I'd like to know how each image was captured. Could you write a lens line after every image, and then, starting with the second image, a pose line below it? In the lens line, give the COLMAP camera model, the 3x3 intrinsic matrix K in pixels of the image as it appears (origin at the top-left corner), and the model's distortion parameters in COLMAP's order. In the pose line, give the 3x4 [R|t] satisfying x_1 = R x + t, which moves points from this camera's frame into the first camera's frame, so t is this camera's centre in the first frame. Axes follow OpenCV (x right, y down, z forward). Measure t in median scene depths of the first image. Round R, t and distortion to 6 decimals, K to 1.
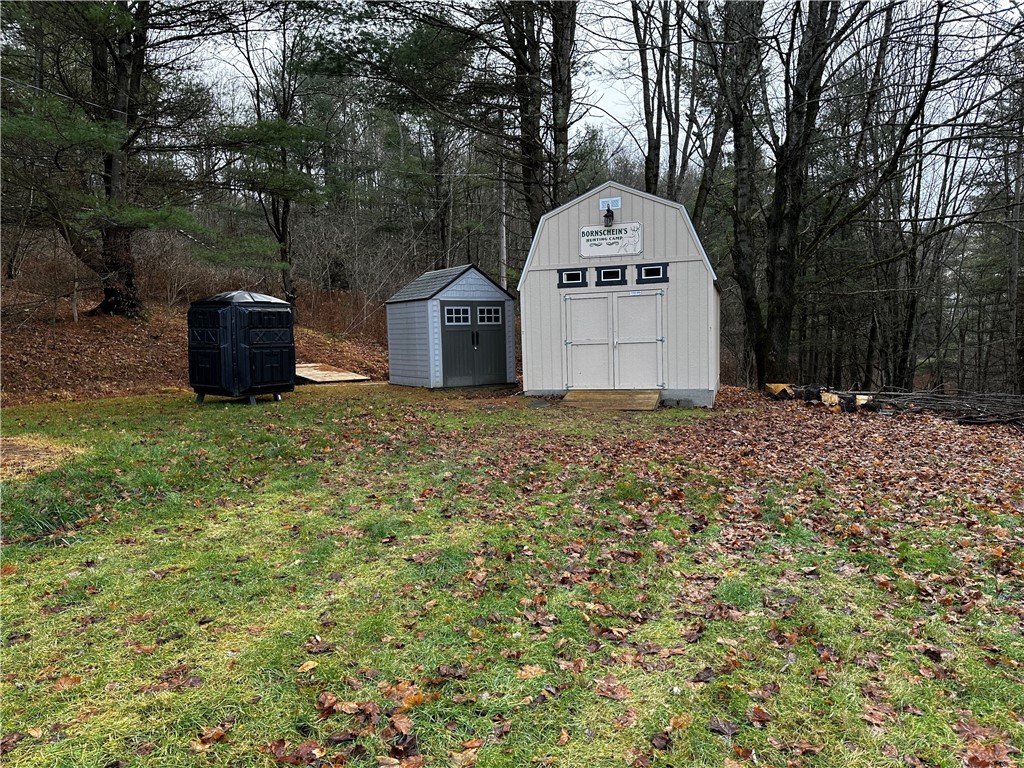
lens RADIAL K [[716.9, 0, 507.8], [0, 716.9, 388.4], [0, 0, 1]] dist [0.085897, -0.000113]
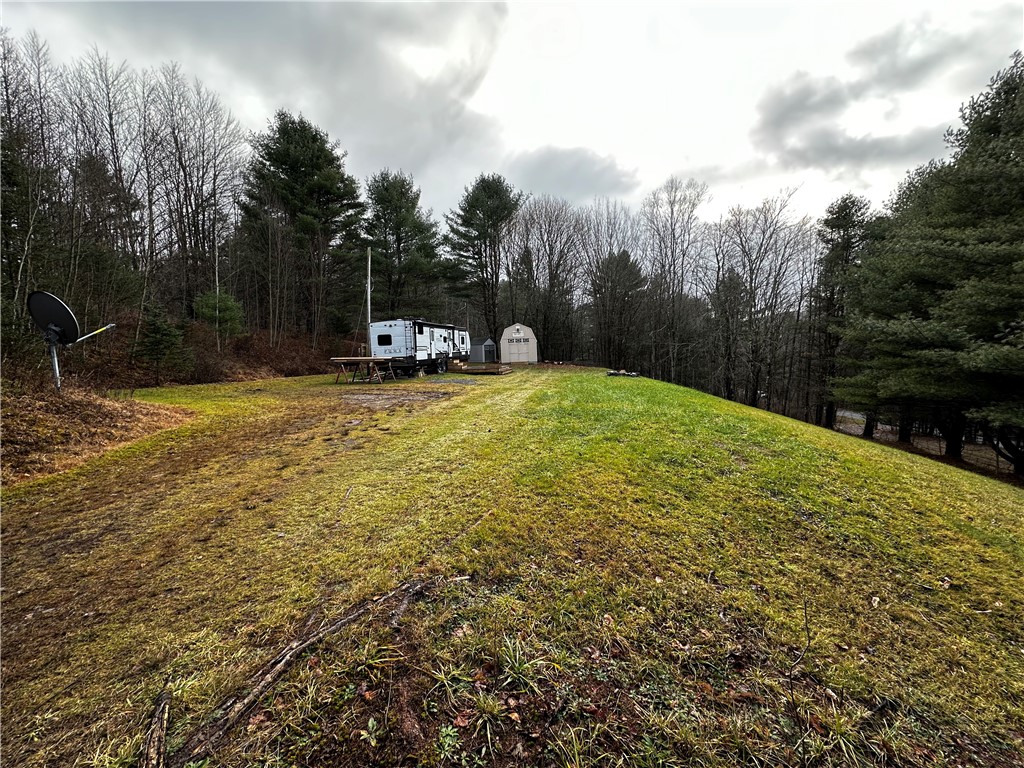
lens RADIAL K [[405.4, 0, 510.9], [0, 405.4, 378.1], [0, 0, 1]] dist [0.000278, -0.000334]
pose [[0.945057, -0.034562, 0.325074, -0.882678], [0.036728, 0.999325, -0.000525, 0.119997], [-0.324837, 0.012436, 0.945688, -1.796725]]
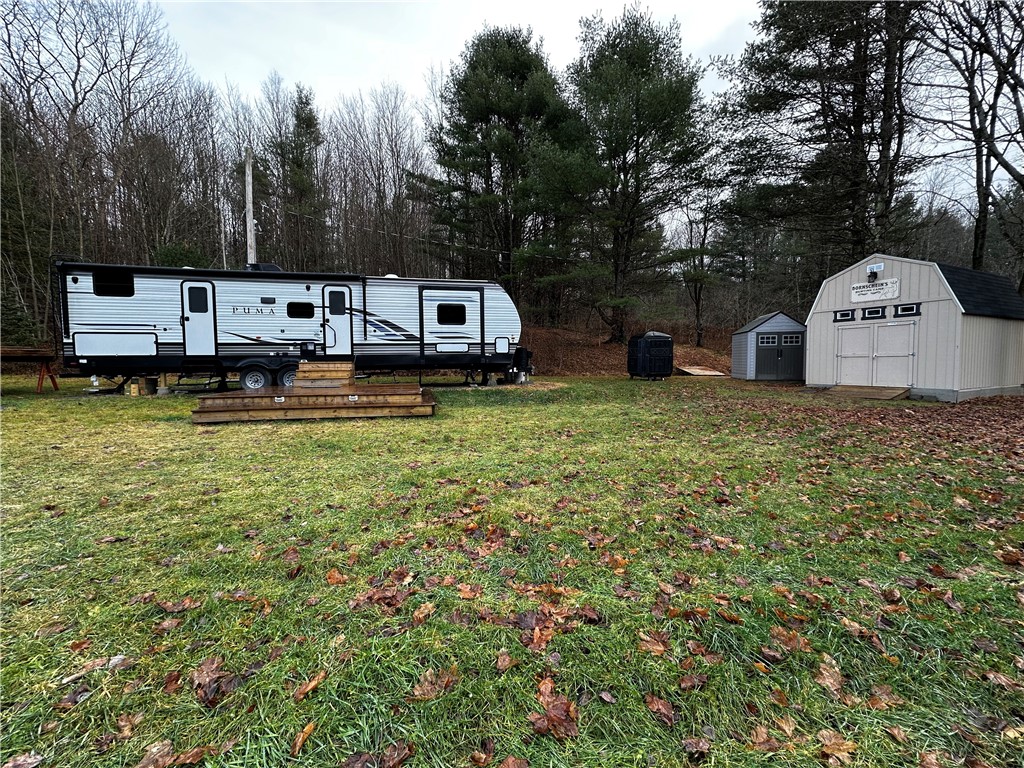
lens RADIAL K [[405.4, 0, 512.9], [0, 405.4, 382.5], [0, 0, 1]] dist [0.000278, -0.000334]
pose [[0.684823, 0.058762, -0.726336, 0.250421], [-0.062597, 0.997803, 0.021705, 0.022878], [0.726016, 0.030602, 0.686997, -0.164592]]
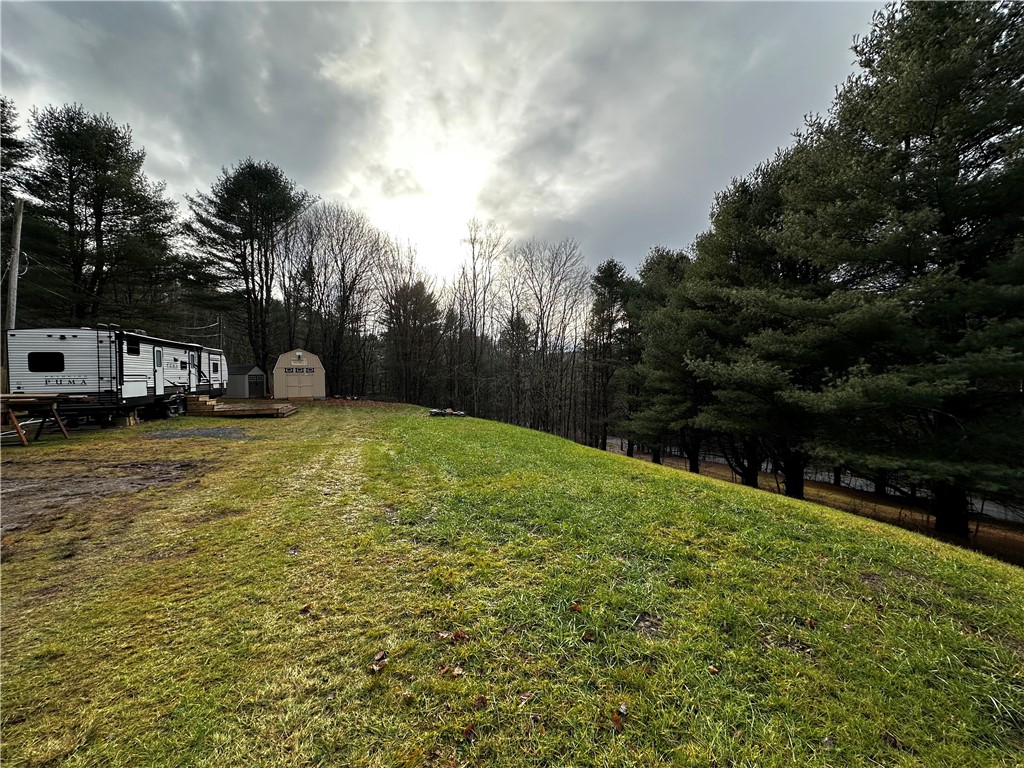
lens RADIAL K [[405.4, 0, 514.2], [0, 405.4, 381.8], [0, 0, 1]] dist [0.000278, -0.000334]
pose [[0.650897, 0.003481, 0.759158, -0.837072], [0.051341, 0.997498, -0.048593, 0.091271], [-0.757428, 0.070605, 0.649090, -1.489298]]
